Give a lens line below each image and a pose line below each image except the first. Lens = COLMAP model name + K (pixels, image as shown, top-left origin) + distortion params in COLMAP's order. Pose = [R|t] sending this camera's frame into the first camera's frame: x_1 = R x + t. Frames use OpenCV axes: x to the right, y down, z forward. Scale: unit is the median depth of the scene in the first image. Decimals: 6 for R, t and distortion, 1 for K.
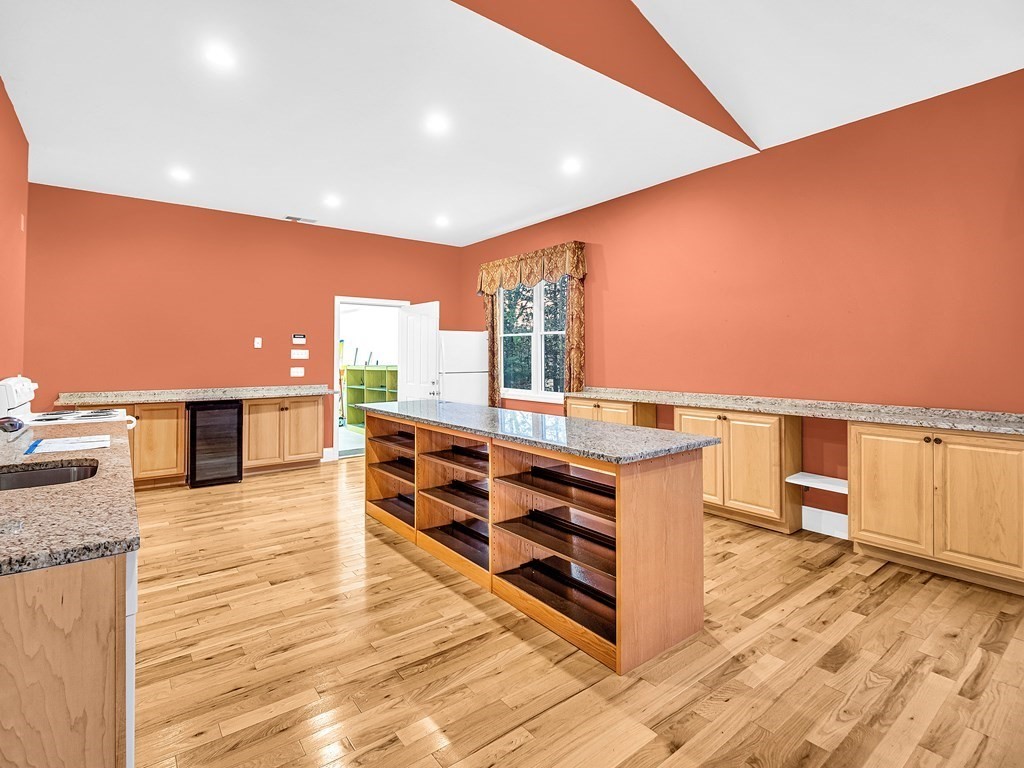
lens RADIAL K [[509.3, 0, 500.3], [0, 509.3, 351.5], [0, 0, 1]] dist [-0.018436, -0.000319]
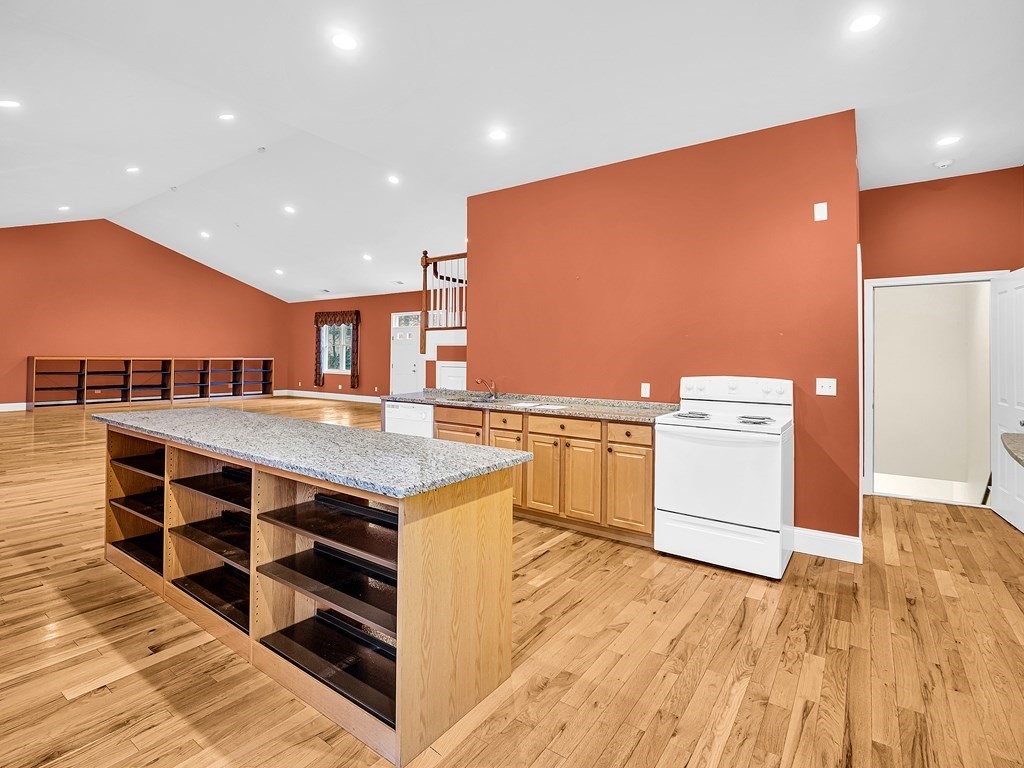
lens RADIAL K [[509.3, 0, 500.3], [0, 509.3, 351.5], [0, 0, 1]] dist [-0.018436, -0.000319]
pose [[-0.955182, -0.010567, -0.295831, -0.123289], [-0.006517, 0.999871, -0.014676, 0.013376], [0.295948, -0.012090, -0.955128, 1.657729]]
